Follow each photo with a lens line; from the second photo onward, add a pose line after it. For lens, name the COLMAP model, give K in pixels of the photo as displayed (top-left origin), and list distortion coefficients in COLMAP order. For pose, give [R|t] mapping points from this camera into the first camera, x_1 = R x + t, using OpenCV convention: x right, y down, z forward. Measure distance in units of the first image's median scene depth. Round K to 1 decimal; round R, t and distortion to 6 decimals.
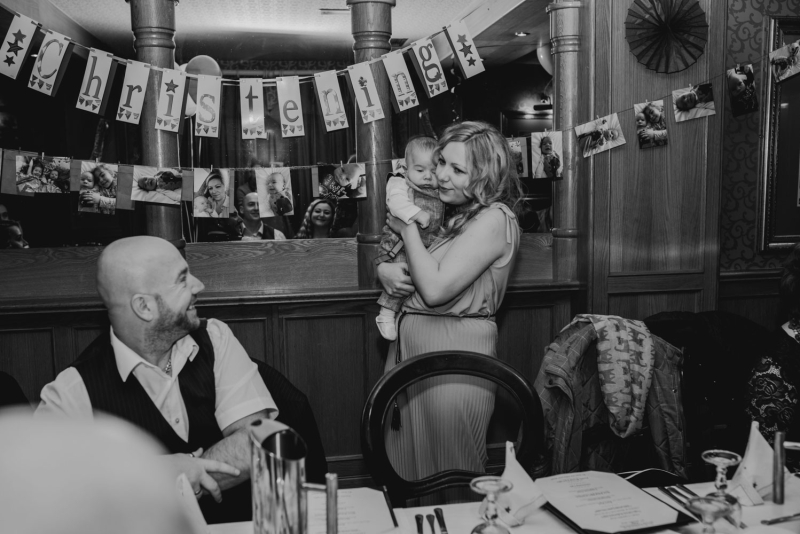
lens RADIAL K [[779.1, 0, 400.0], [0, 779.1, 267.0], [0, 0, 1]] dist [-0.049074, 0.082074]
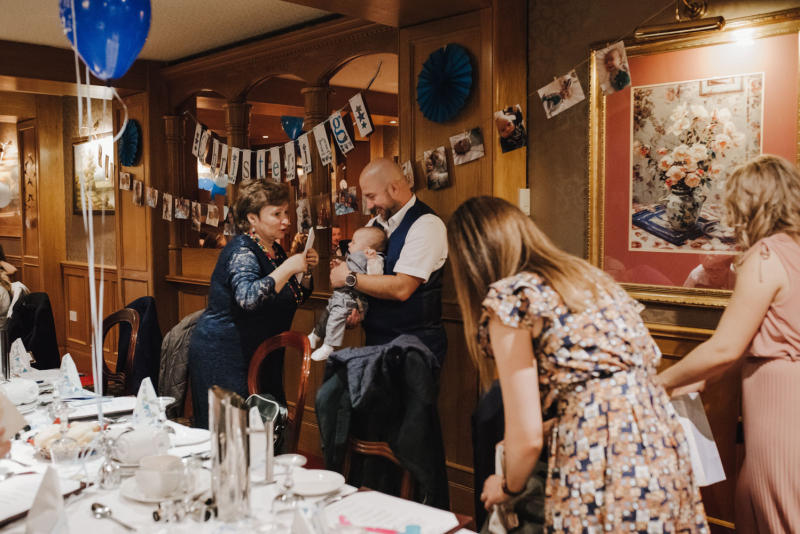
lens RADIAL K [[797.1, 0, 400.0], [0, 797.1, 267.0], [0, 0, 1]] dist [-0.008303, 0.016298]
pose [[0.551985, 0.070199, -0.830894, 1.365558], [-0.096595, 0.995125, 0.019904, -0.064155], [0.828240, 0.069274, 0.556075, 0.347148]]
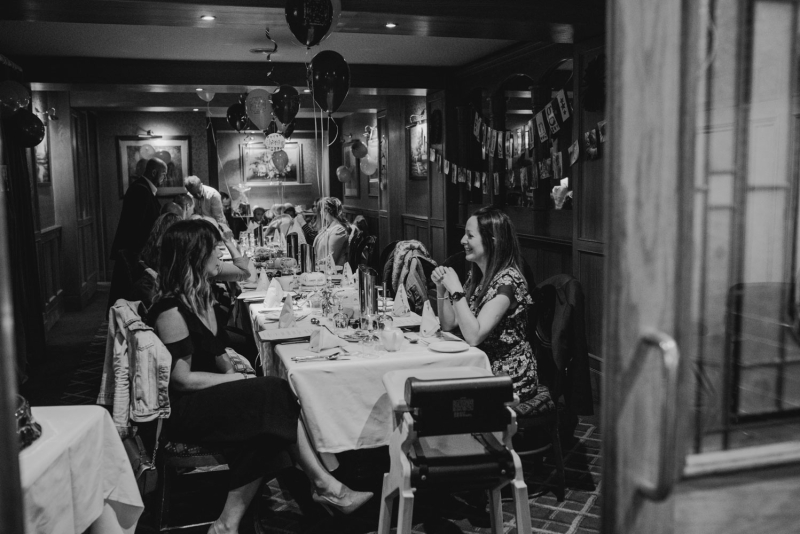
lens RADIAL K [[779.1, 0, 400.0], [0, 779.1, 267.0], [0, 0, 1]] dist [-0.049074, 0.082074]
pose [[0.094724, 0.124240, -0.987721, 2.015615], [-0.100873, 0.988273, 0.114635, -0.087102], [0.990380, 0.088776, 0.106145, 0.508279]]
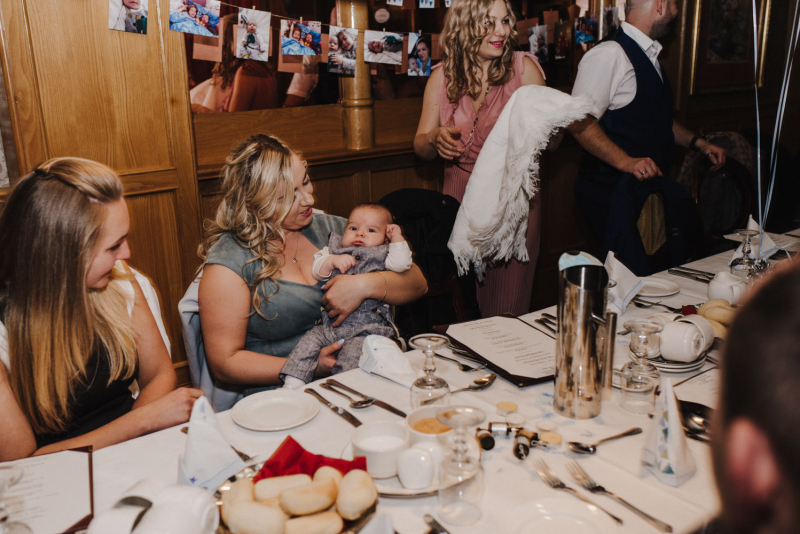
lens RADIAL K [[779.1, 0, 400.0], [0, 779.1, 267.0], [0, 0, 1]] dist [-0.049074, 0.082074]
pose [[0.891098, -0.129186, 0.435035, -0.805332], [0.063357, 0.984652, 0.162621, 0.028194], [-0.449366, -0.117349, 0.885607, -0.068633]]
